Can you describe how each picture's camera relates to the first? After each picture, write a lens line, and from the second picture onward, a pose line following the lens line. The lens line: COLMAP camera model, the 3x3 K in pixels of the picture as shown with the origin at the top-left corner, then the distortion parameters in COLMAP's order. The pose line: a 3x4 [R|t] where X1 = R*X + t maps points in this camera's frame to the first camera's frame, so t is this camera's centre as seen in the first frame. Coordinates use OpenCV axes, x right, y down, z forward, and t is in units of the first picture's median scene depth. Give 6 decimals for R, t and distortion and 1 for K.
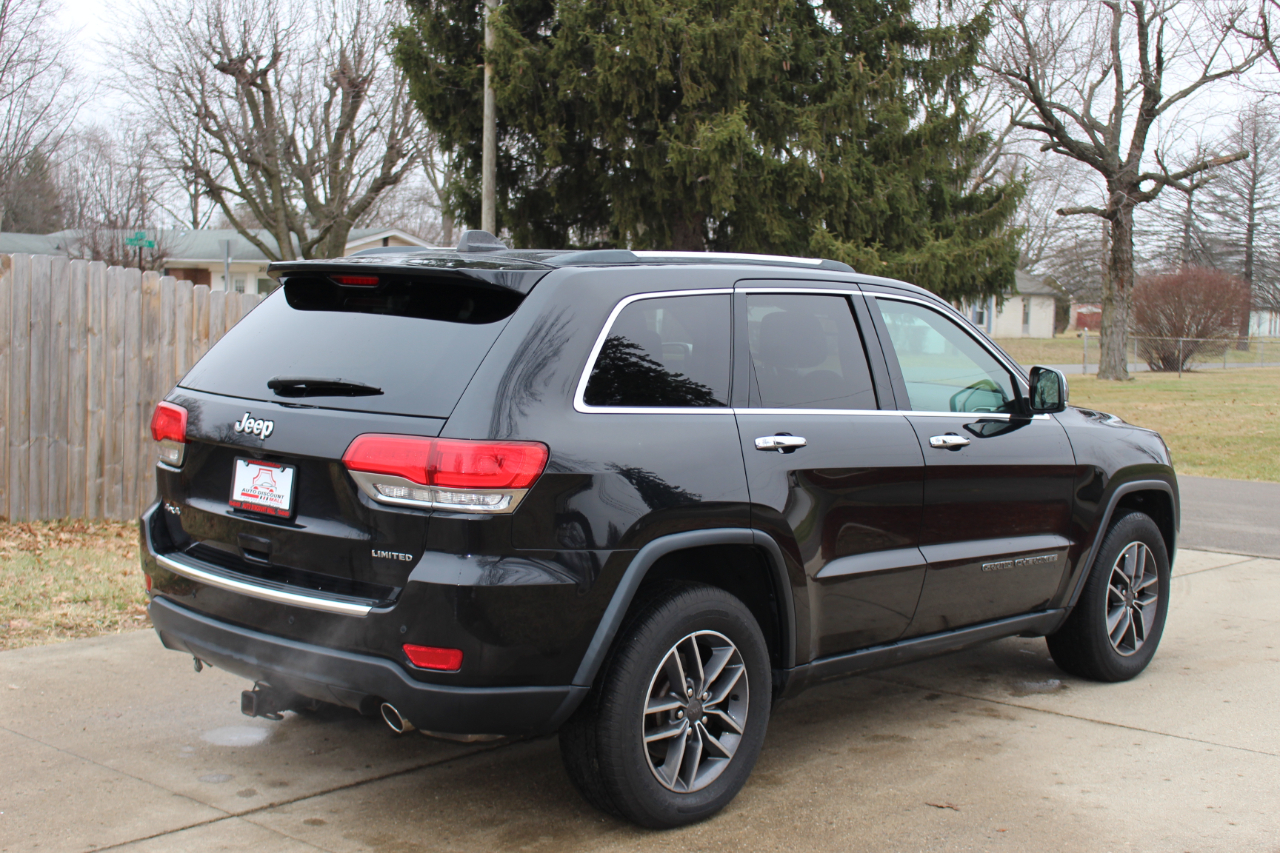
lens RADIAL K [[1726.1, 0, 638.7], [0, 1726.1, 422.9], [0, 0, 1]] dist [-0.001491, 0.000000]
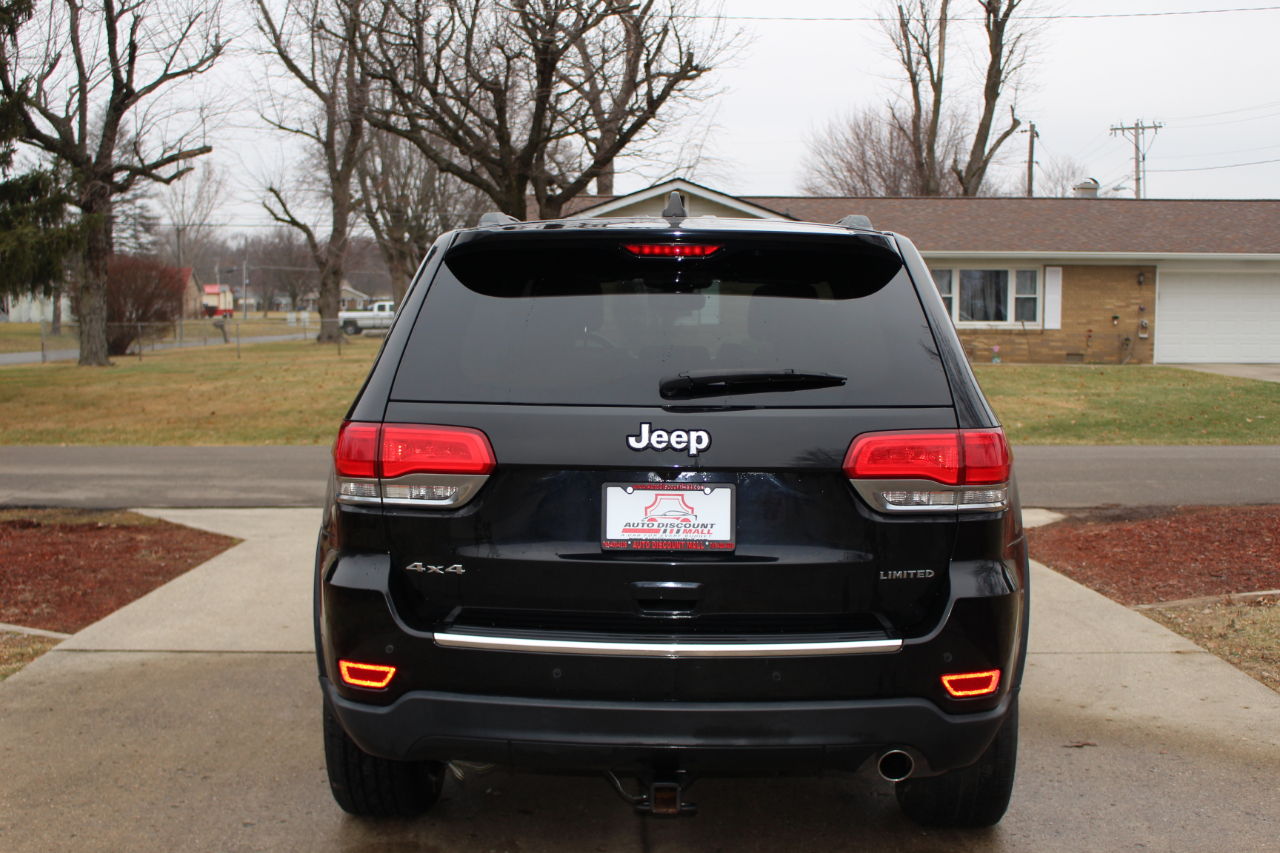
lens RADIAL K [[1601.1, 0, 639.3], [0, 1601.1, 426.0], [0, 0, 1]] dist [-0.023125, 0.000000]
pose [[0.747812, -0.082537, 0.658760, -0.118689], [0.072968, 0.996449, 0.042014, -0.005912], [-0.659888, 0.016650, 0.751179, 0.079323]]
